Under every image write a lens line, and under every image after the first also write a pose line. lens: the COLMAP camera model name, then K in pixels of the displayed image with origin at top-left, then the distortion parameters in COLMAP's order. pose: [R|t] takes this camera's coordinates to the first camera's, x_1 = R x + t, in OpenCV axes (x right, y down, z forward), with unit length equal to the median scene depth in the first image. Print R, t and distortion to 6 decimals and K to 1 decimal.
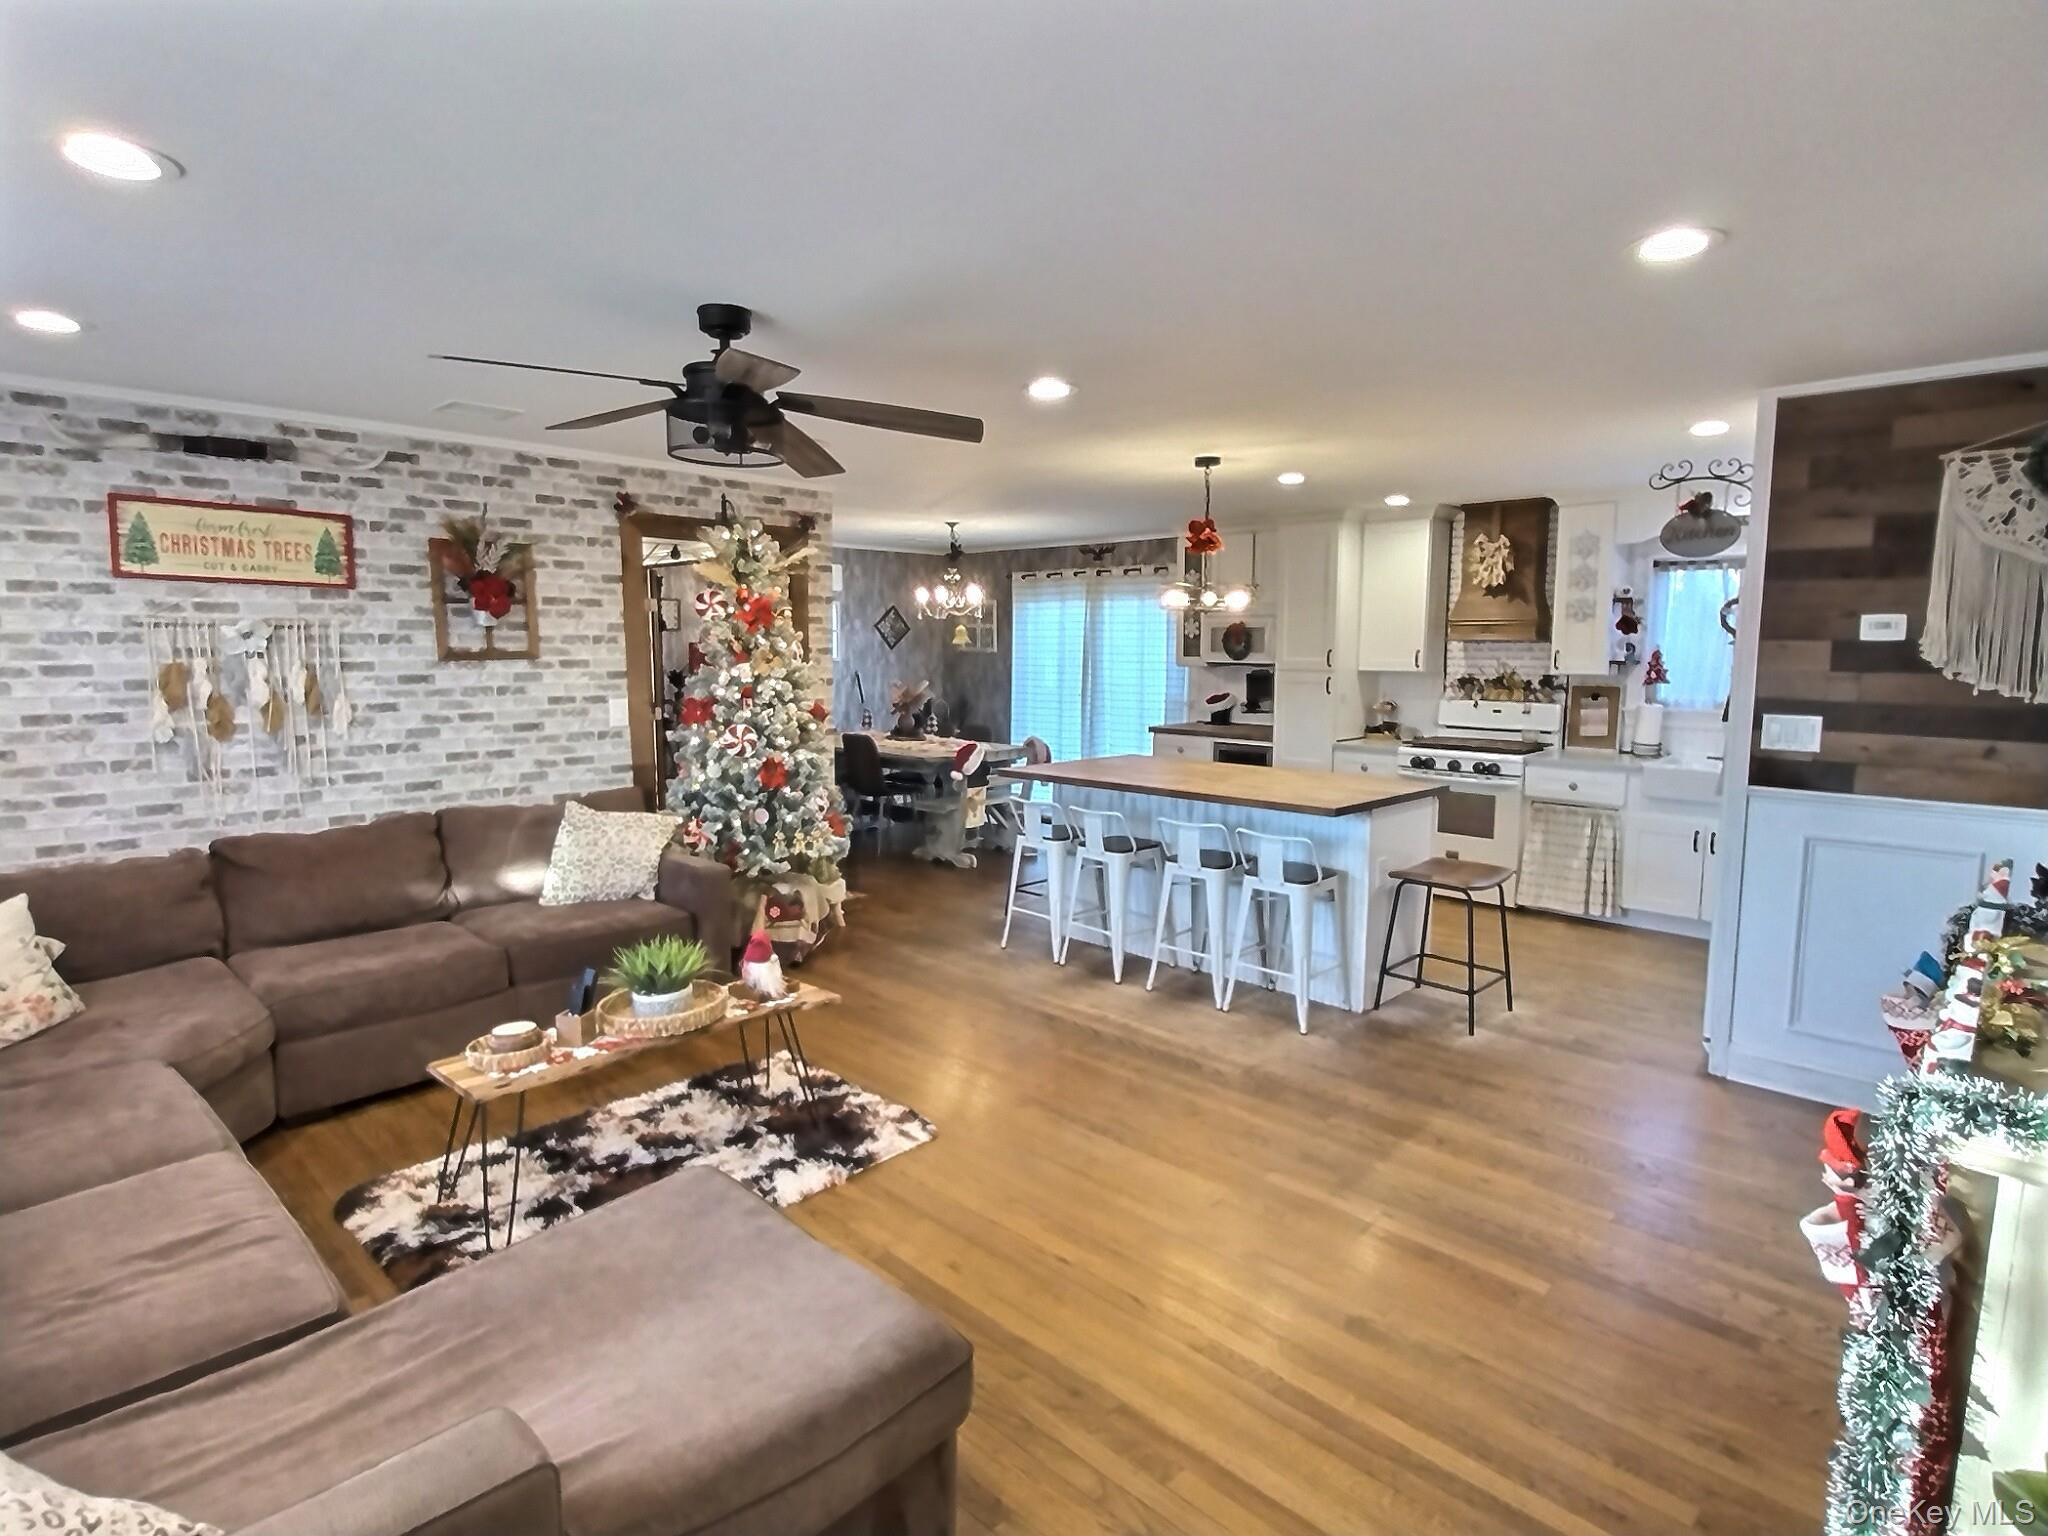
lens RADIAL K [[1055.0, 0, 1043.3], [0, 1055.0, 768.0], [0, 0, 1]] dist [0.011513, -0.013628]
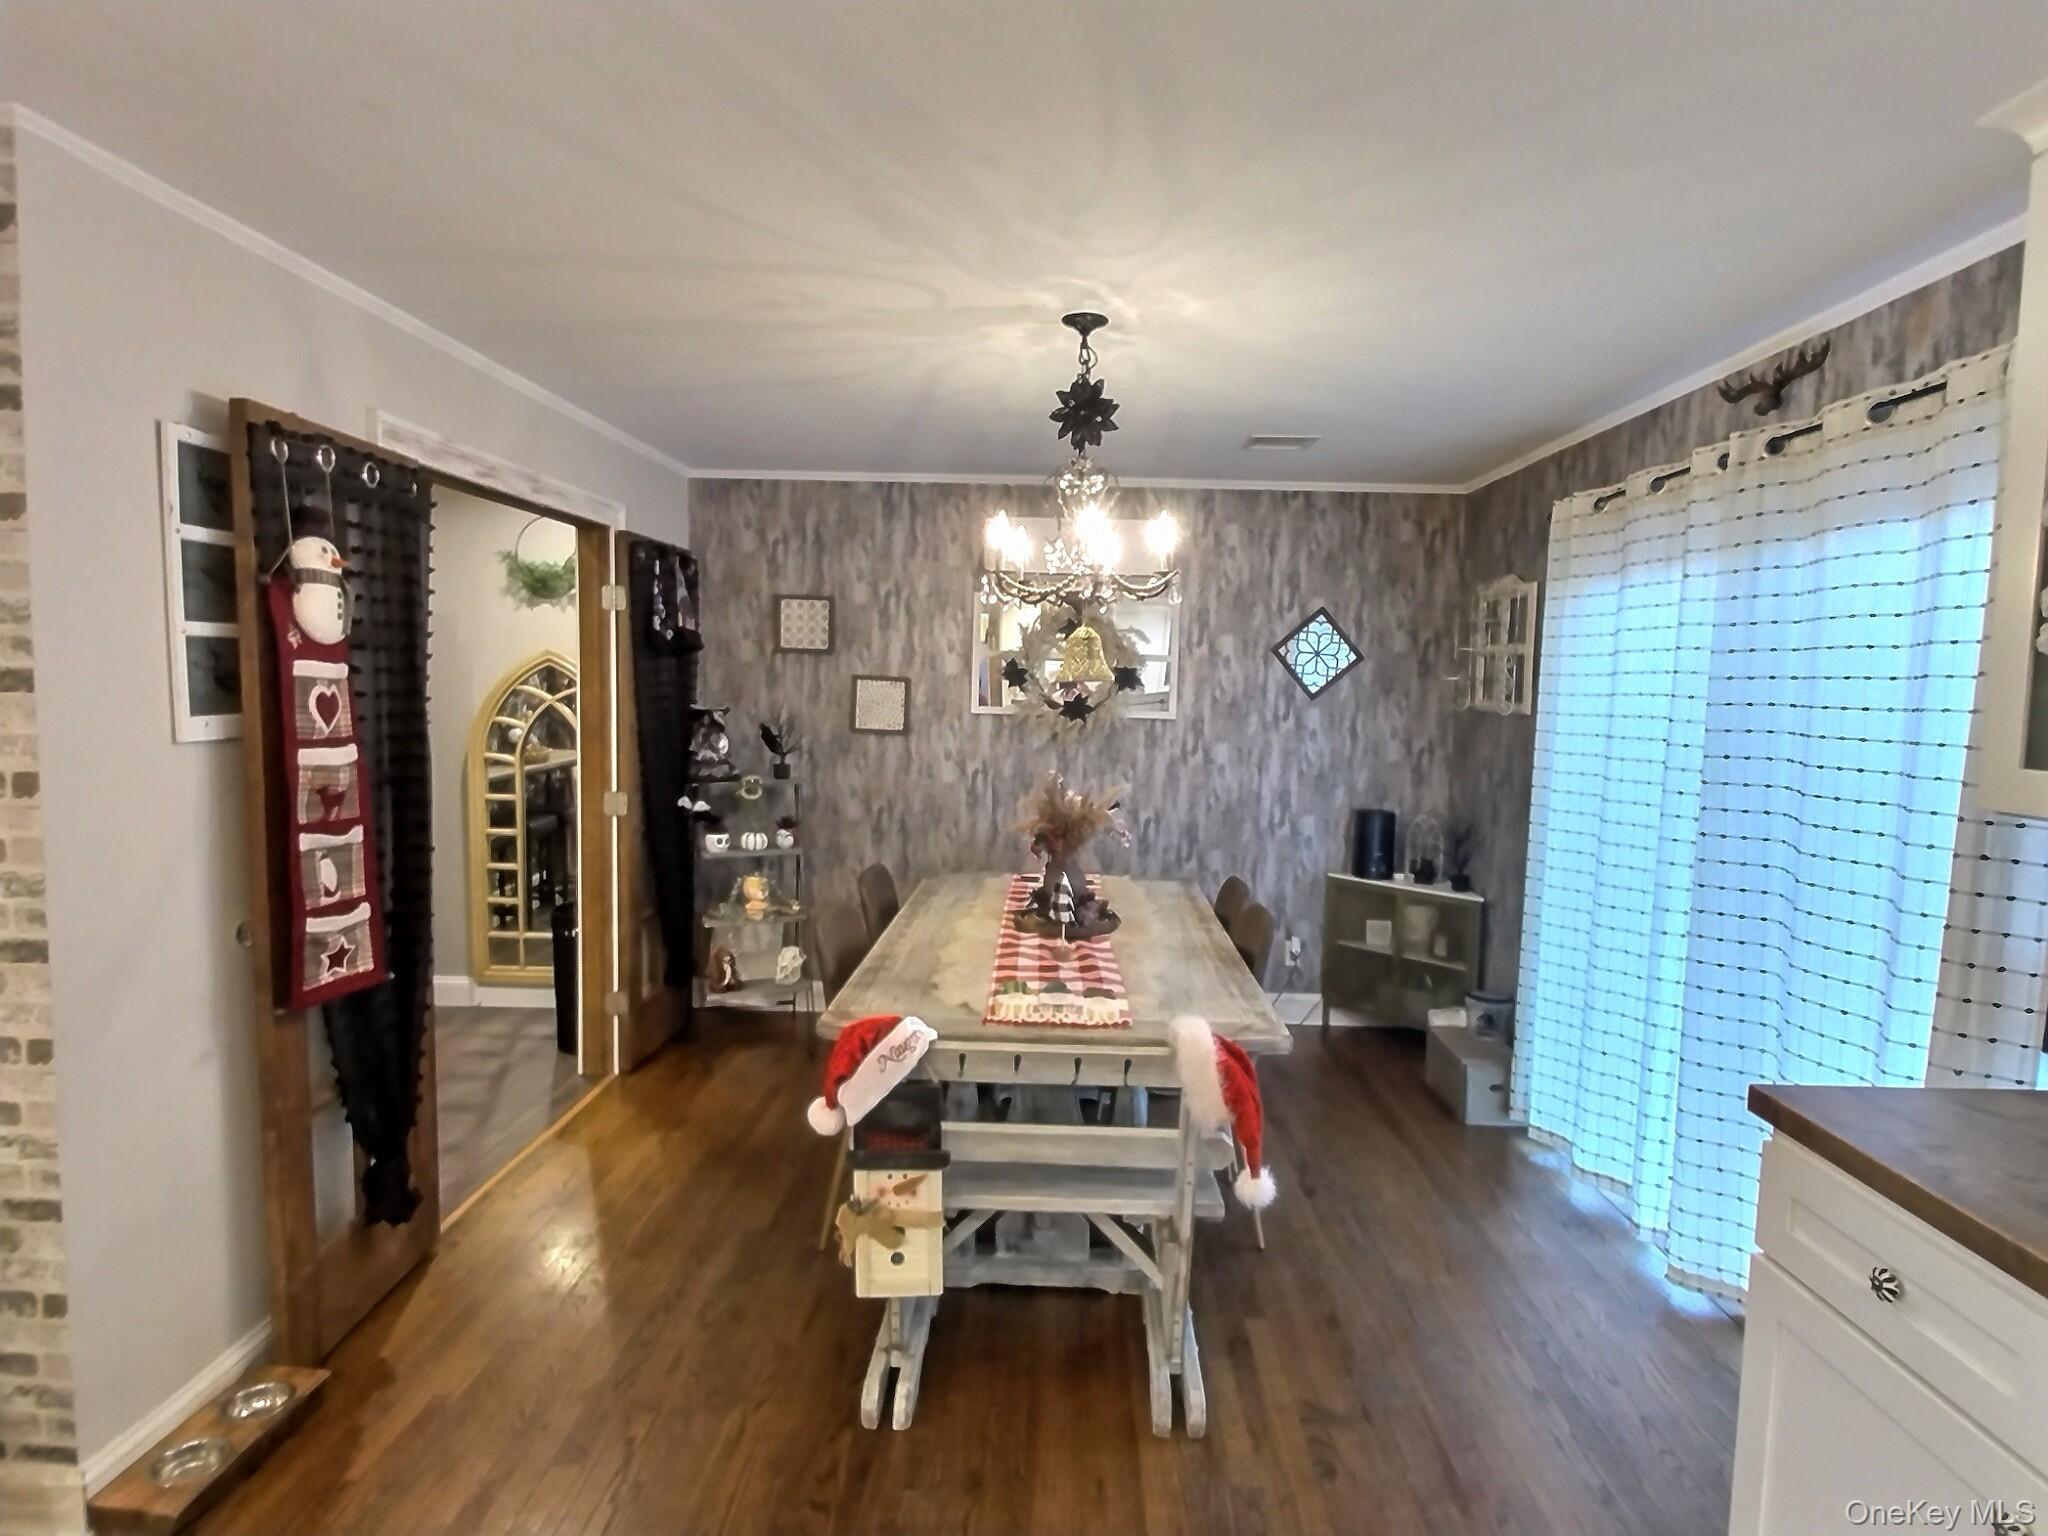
lens RADIAL K [[1055.0, 0, 1043.3], [0, 1055.0, 768.0], [0, 0, 1]] dist [0.011513, -0.013628]
pose [[0.684492, 0.075851, -0.725064, 0.195722], [-0.109124, 0.994028, 0.000970, -0.114503], [0.720807, 0.078458, 0.688681, 0.977712]]
